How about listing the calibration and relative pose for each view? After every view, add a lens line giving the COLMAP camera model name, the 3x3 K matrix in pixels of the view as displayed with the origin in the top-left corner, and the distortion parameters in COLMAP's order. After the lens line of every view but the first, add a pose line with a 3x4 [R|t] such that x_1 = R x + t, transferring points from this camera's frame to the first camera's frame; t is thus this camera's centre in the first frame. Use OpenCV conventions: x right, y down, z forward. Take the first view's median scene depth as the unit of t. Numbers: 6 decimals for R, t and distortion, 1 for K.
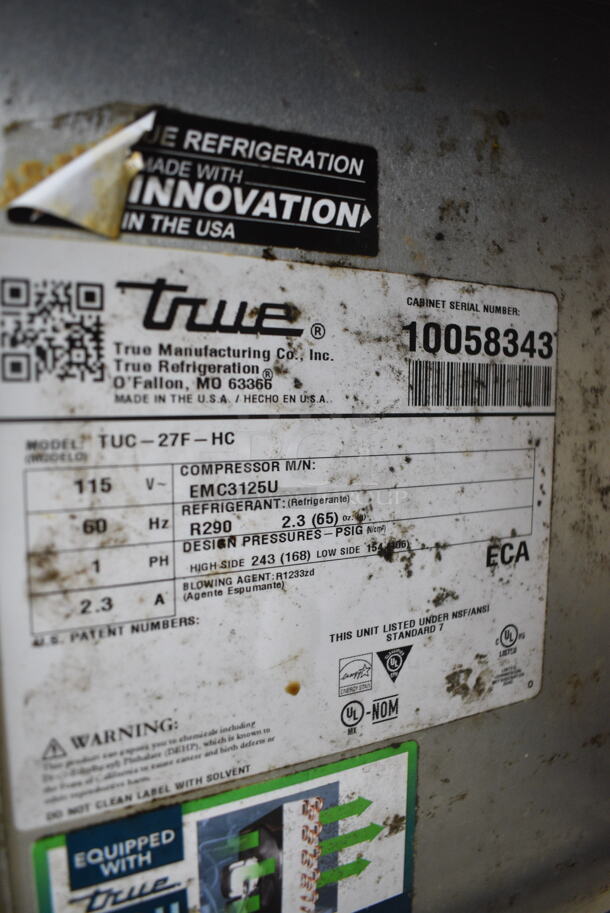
lens RADIAL K [[716.4, 0, 304.3], [0, 716.4, 457.4], [0, 0, 1]] dist [-0.101442, 0.017351]
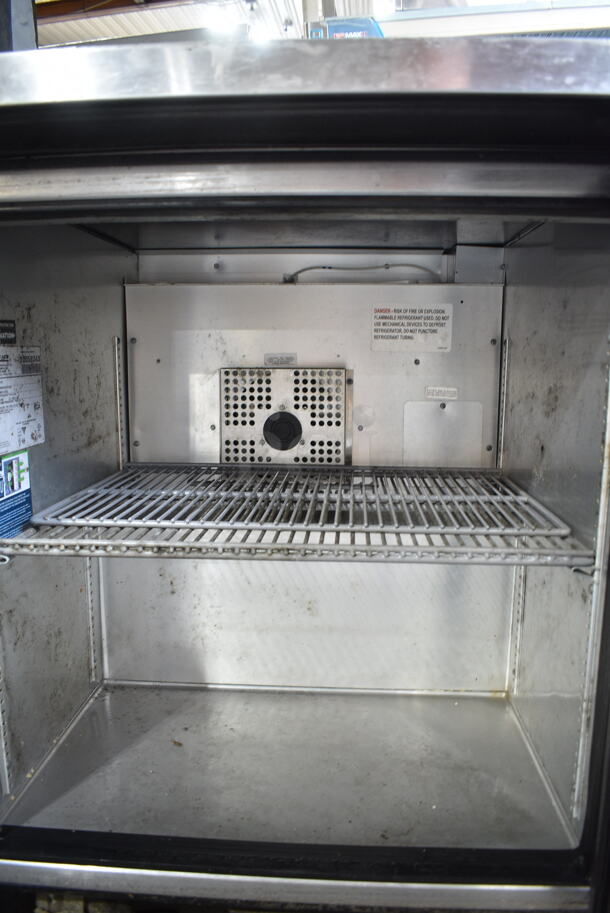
lens RADIAL K [[716.4, 0, 305.9], [0, 716.4, 456.0], [0, 0, 1]] dist [-0.101442, 0.017351]
pose [[0.539185, -0.136880, 0.830990, -2.814909], [0.090972, 0.990396, 0.104111, 0.151373], [-0.837260, 0.019462, 0.546459, -3.139193]]
